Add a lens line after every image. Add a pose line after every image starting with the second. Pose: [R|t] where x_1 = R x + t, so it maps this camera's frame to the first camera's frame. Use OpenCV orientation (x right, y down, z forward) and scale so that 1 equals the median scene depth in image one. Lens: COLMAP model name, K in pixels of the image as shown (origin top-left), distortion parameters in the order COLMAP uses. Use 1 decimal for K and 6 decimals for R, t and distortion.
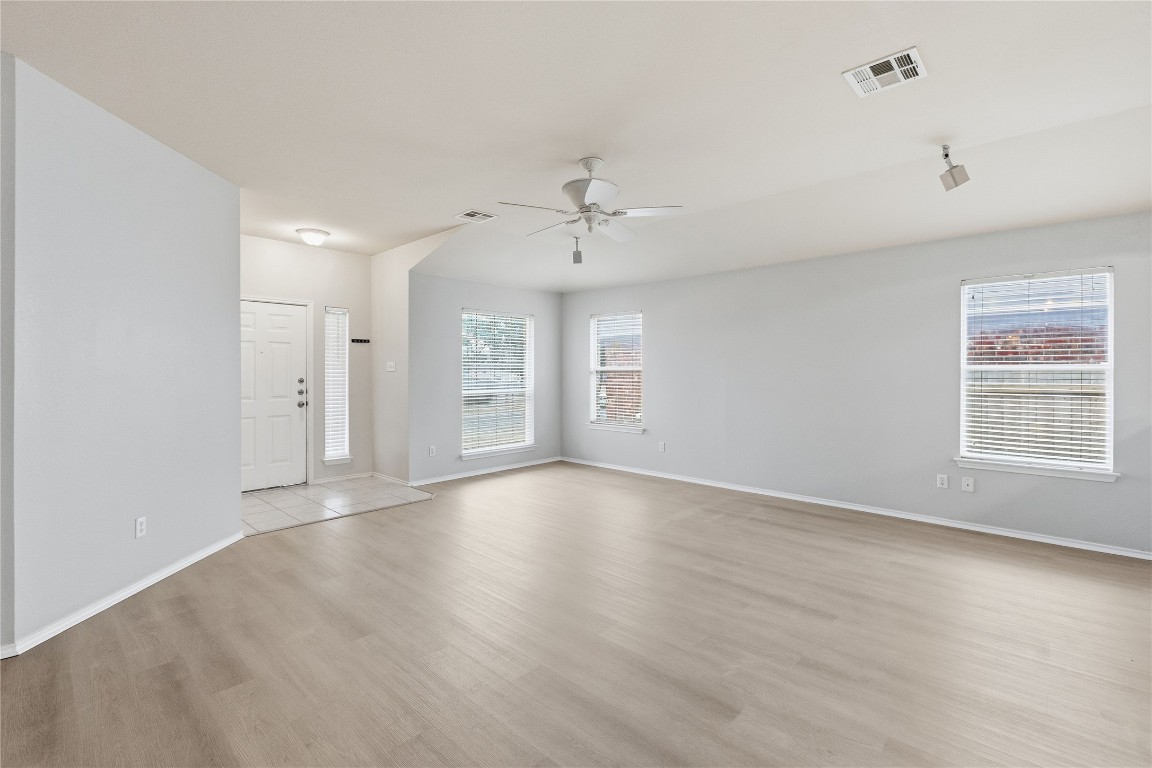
lens RADIAL K [[513.3, 0, 571.8], [0, 513.3, 374.4], [0, 0, 1]] dist [0.002267, 0.000317]
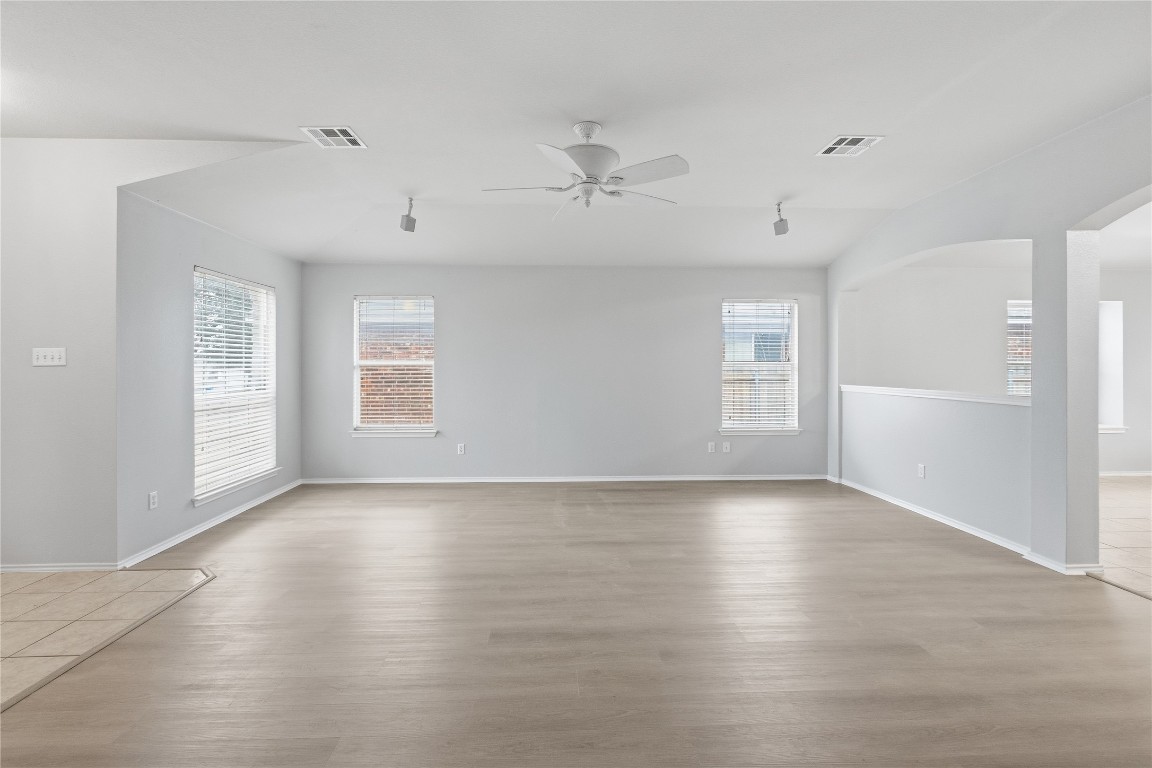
lens RADIAL K [[515.6, 0, 572.6], [0, 515.6, 369.0], [0, 0, 1]] dist [-0.000735, 0.000614]
pose [[0.696755, -0.005458, 0.717289, -0.366135], [0.004766, 0.999984, 0.002980, -0.001796], [-0.717294, 0.001342, 0.696770, 0.240854]]
